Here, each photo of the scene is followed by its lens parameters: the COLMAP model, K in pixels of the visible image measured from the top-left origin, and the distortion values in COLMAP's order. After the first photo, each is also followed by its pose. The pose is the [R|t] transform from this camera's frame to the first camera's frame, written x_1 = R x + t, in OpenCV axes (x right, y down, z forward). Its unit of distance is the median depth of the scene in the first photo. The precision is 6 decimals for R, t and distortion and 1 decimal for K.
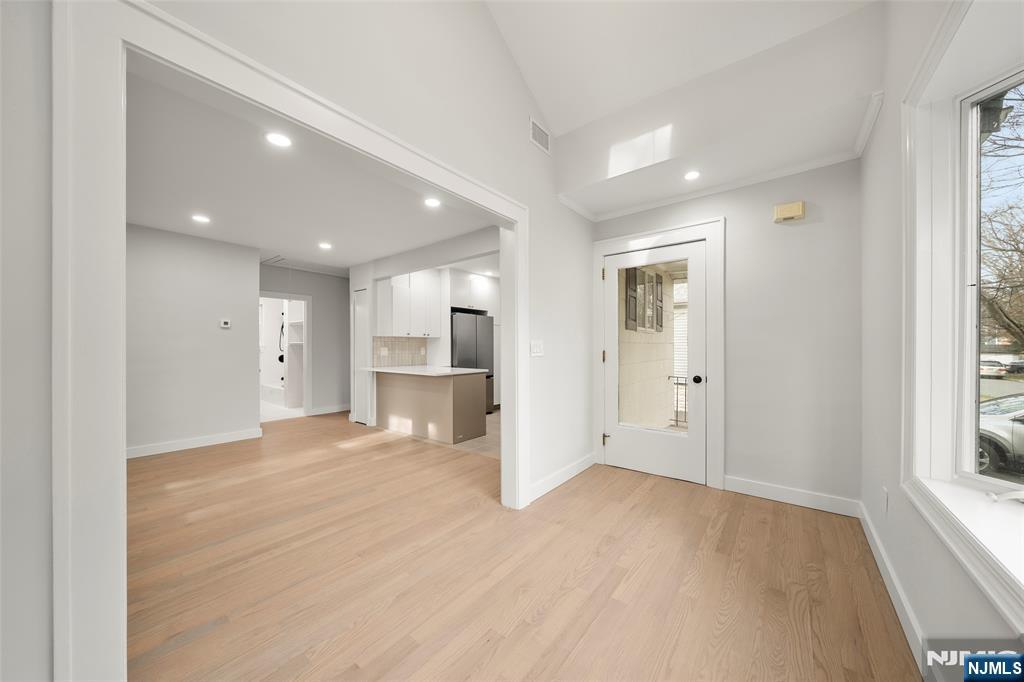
lens RADIAL K [[353.2, 0, 518.9], [0, 353.2, 345.5], [0, 0, 1]] dist [0.001328, -0.000054]
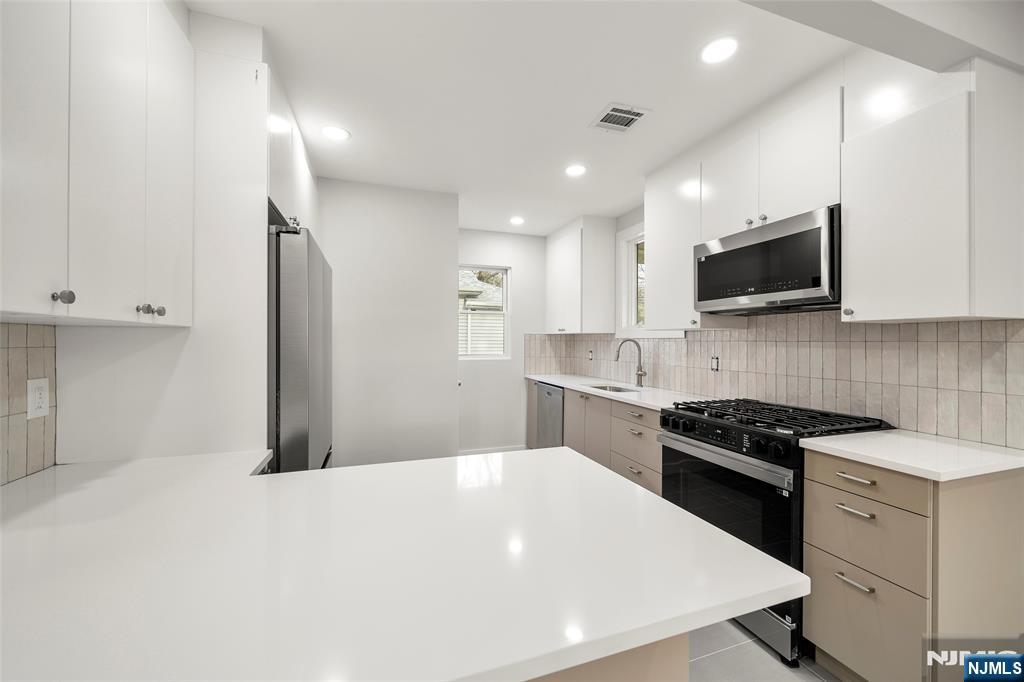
lens RADIAL K [[385.8, 0, 504.2], [0, 385.8, 340.6], [0, 0, 1]] dist [-0.000912, -0.000223]
pose [[0.518804, 0.002280, 0.854890, -0.345322], [-0.005057, 0.999987, 0.000402, -0.015991], [-0.854878, -0.004532, 0.518809, 0.760419]]
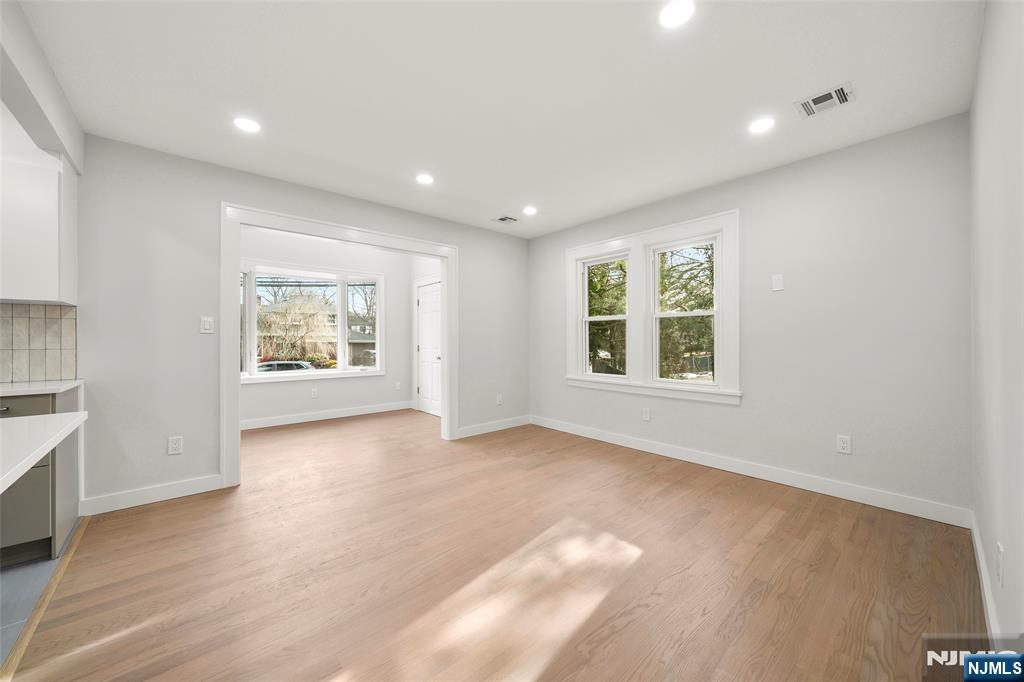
lens RADIAL K [[385.8, 0, 506.1], [0, 385.8, 340.3], [0, 0, 1]] dist [-0.000912, -0.000223]
pose [[-0.987793, 0.001762, 0.155762, -0.518796], [0.000863, 0.999983, -0.005841, 0.010648], [-0.155769, -0.005635, -0.987777, 0.958094]]
